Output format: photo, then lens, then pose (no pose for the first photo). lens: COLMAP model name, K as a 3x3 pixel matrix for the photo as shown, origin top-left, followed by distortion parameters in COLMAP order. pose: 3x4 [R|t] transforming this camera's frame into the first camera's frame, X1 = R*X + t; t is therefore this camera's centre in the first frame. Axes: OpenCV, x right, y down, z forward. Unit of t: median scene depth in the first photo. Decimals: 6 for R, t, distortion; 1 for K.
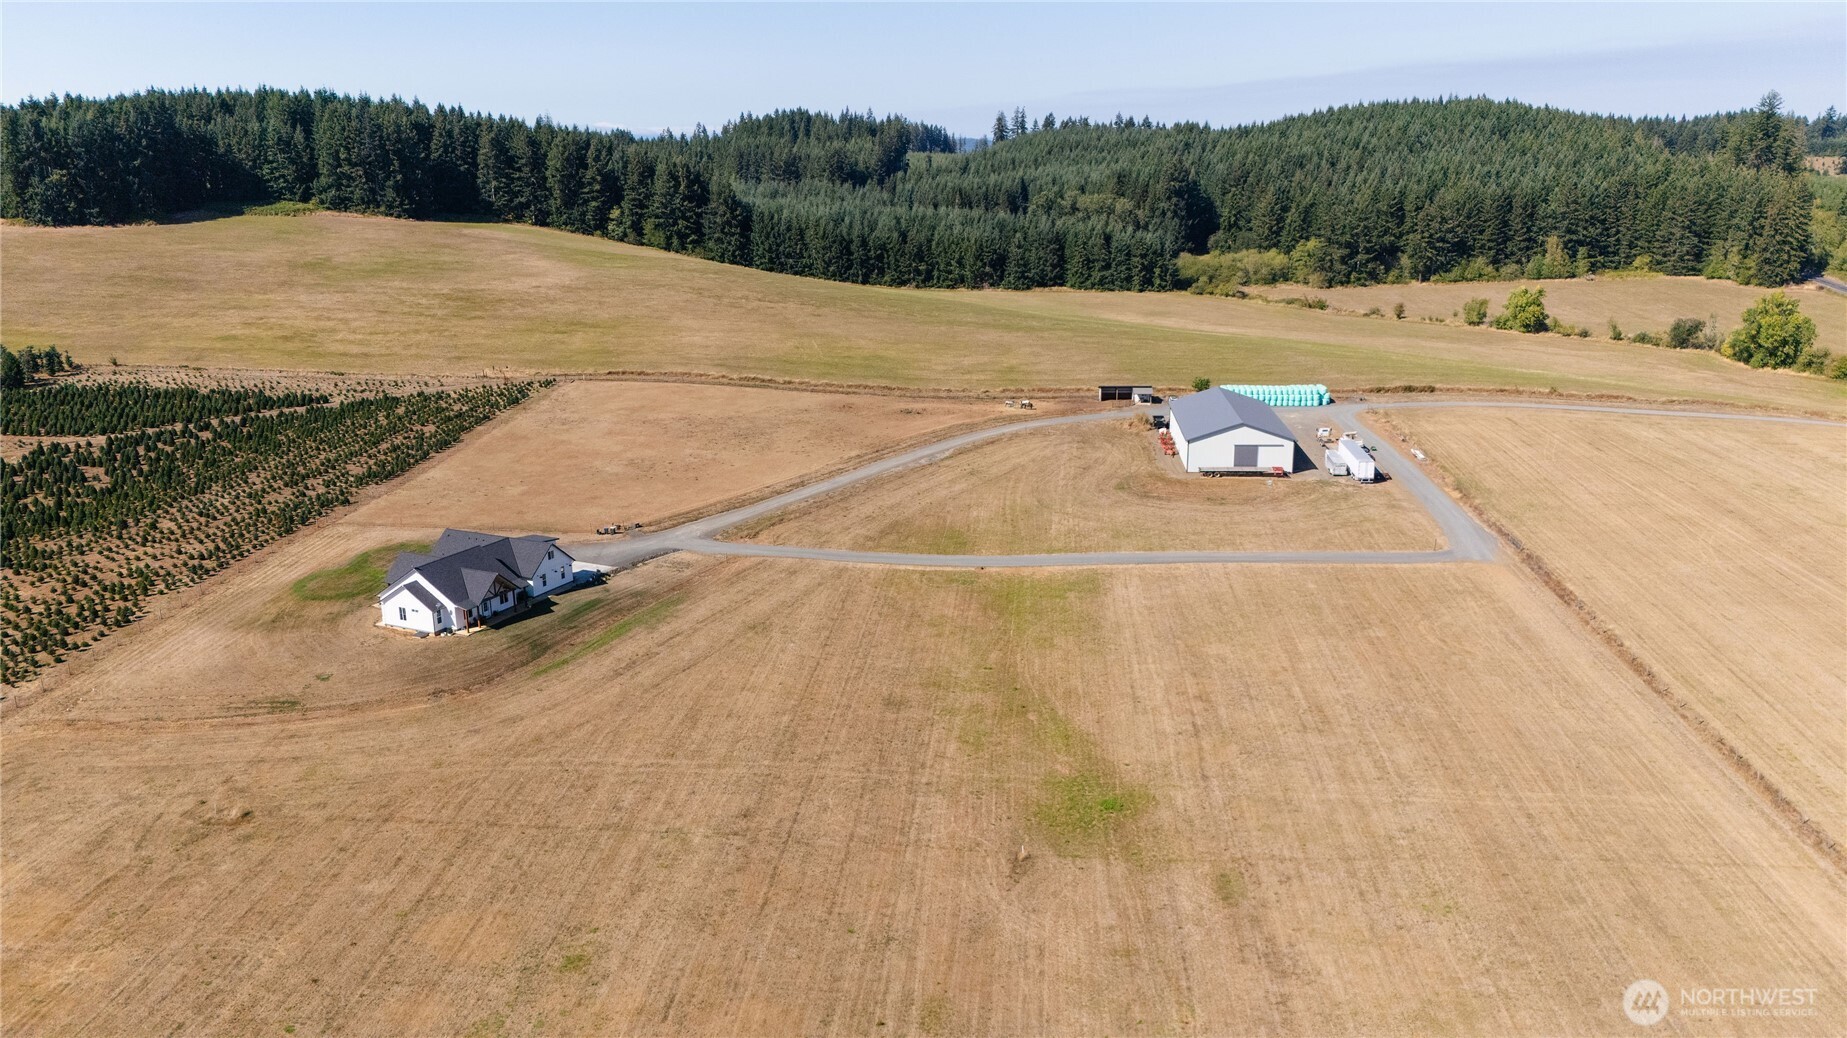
lens RADIAL K [[1355.2, 0, 923.5], [0, 1355.2, 519.0], [0, 0, 1]] dist [0.043503, -0.010912]
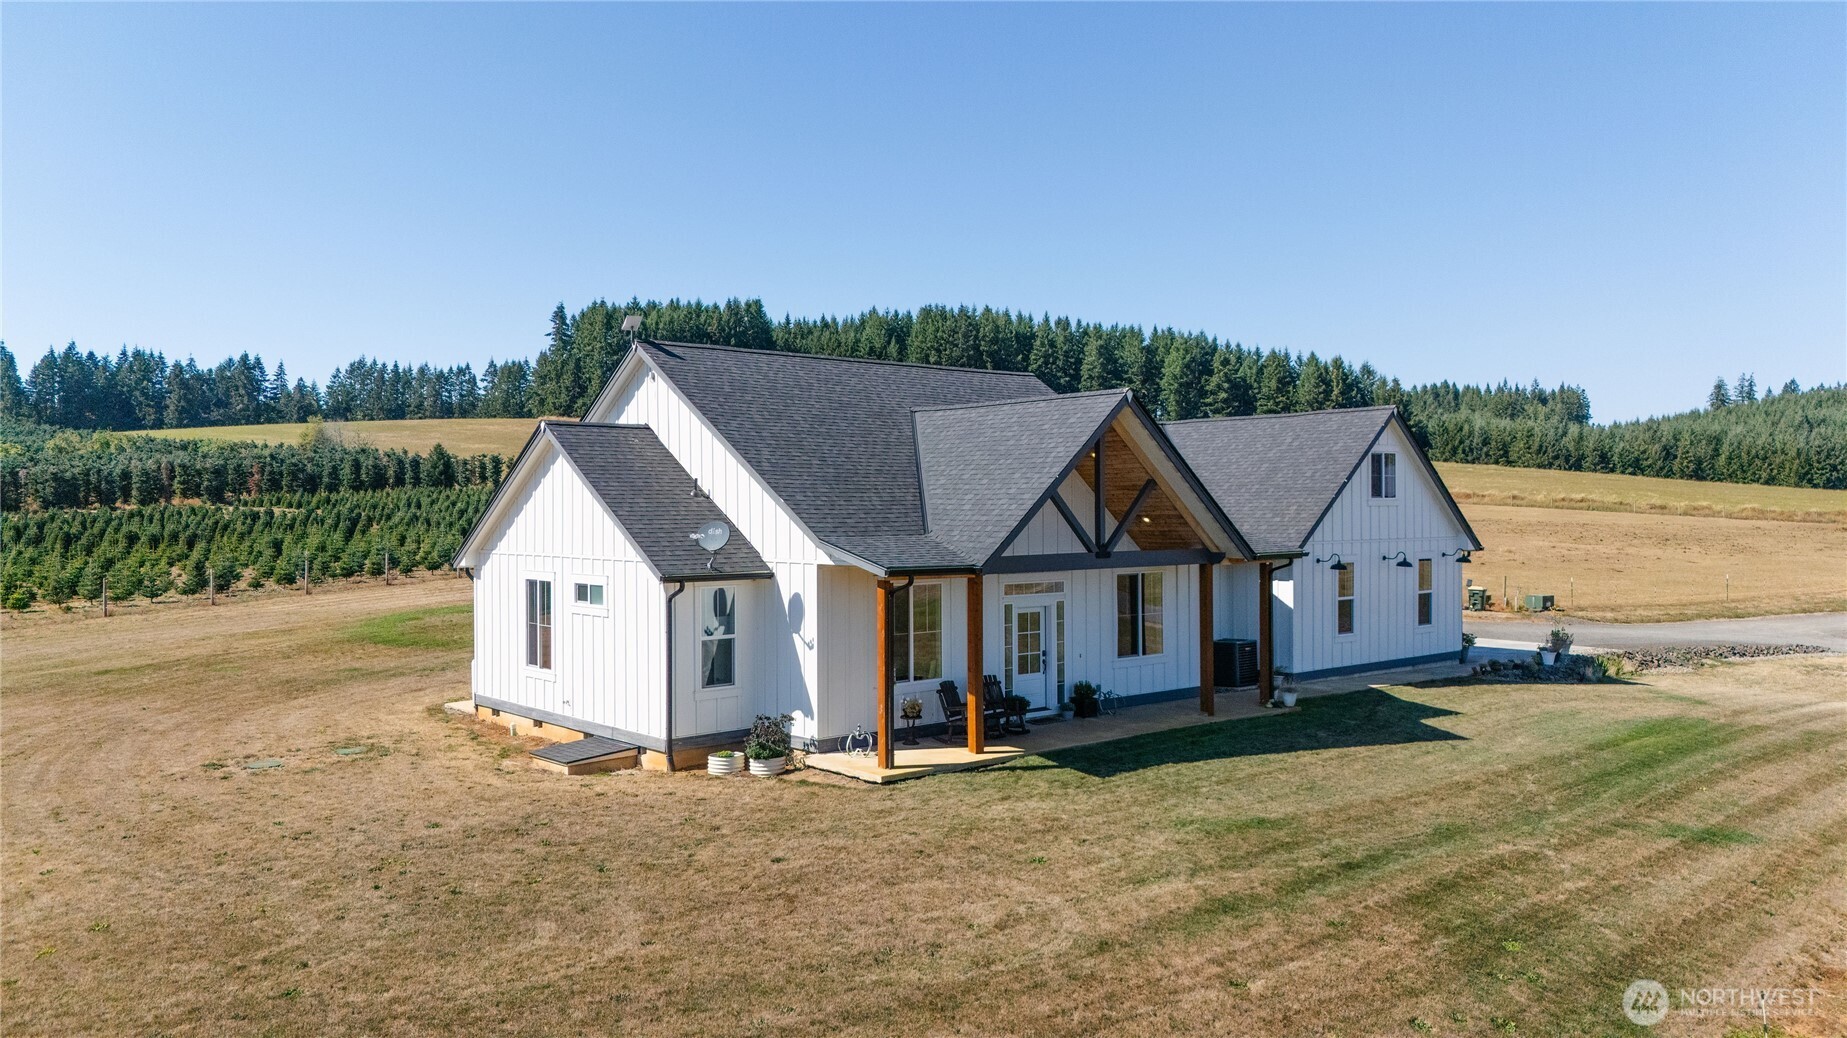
lens RADIAL K [[1355.2, 0, 923.5], [0, 1355.2, 519.0], [0, 0, 1]] dist [0.043503, -0.010912]
pose [[0.914887, 0.007786, -0.403635, -0.080053], [-0.109827, 0.966906, -0.230285, 0.025954], [0.388484, 0.255015, 0.885465, 0.253009]]
